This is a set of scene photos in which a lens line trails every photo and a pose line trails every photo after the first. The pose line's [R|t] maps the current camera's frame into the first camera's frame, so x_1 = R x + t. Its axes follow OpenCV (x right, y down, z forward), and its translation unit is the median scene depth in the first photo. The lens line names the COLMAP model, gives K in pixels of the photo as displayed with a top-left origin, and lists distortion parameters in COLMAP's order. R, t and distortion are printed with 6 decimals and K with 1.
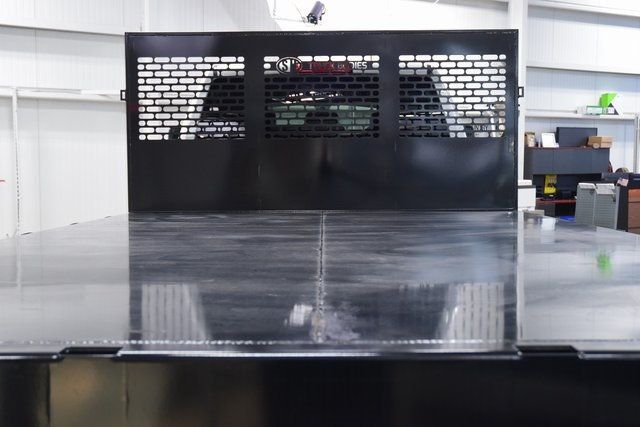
lens RADIAL K [[783.7, 0, 320.0], [0, 783.7, 213.5], [0, 0, 1]] dist [-0.004333, -0.006781]
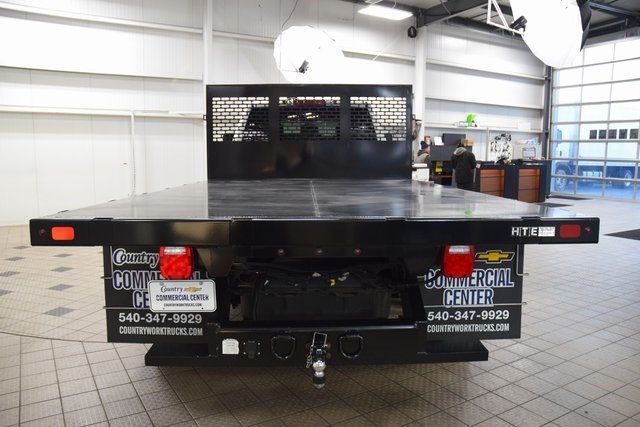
lens RADIAL K [[492.7, 0, 320.0], [0, 492.7, 213.5], [0, 0, 1]] dist [-0.128571, 0.000315]
pose [[0.999381, 0.000507, 0.035163, -0.014045], [-0.002553, 0.998304, 0.058162, 0.010610], [-0.035074, -0.058216, 0.997688, -0.188851]]
